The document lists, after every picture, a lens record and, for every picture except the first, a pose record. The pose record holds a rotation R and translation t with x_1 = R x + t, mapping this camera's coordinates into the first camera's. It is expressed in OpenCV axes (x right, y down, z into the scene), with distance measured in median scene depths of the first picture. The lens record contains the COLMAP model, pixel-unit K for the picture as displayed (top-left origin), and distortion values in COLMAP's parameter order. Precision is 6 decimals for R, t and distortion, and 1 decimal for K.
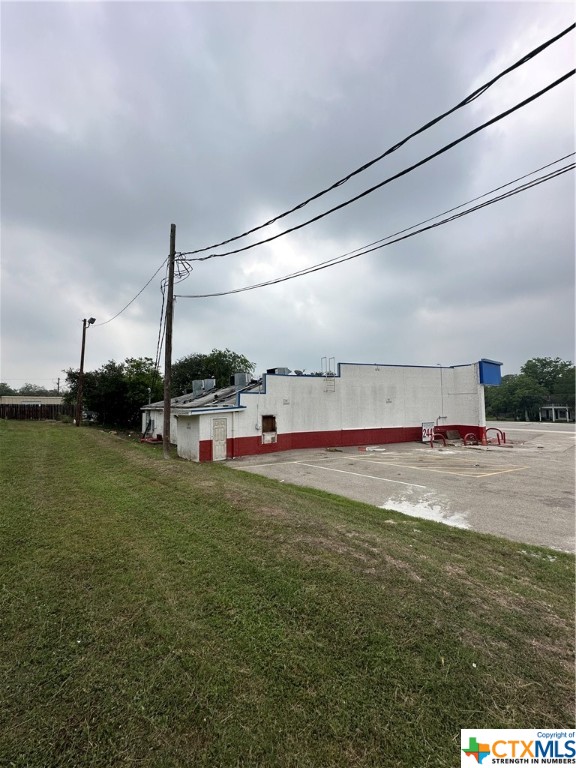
lens RADIAL K [[301.8, 0, 288.0], [0, 301.8, 384.0], [0, 0, 1]] dist [0.000747, 0.000103]
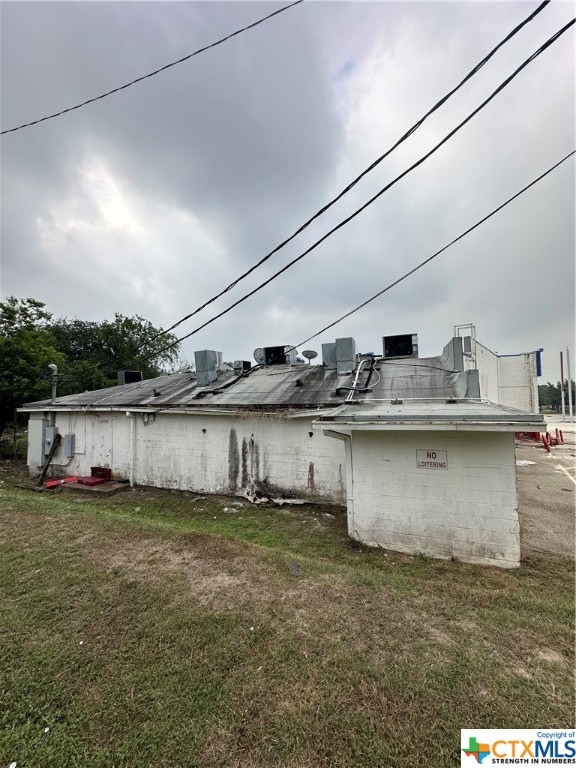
lens RADIAL K [[301.8, 0, 288.0], [0, 301.8, 384.0], [0, 0, 1]] dist [0.000747, 0.000103]
pose [[0.872158, 0.016402, 0.488949, -0.371583], [-0.030237, 0.999334, 0.020413, 0.022339], [-0.488289, -0.032588, 0.872073, 0.427815]]
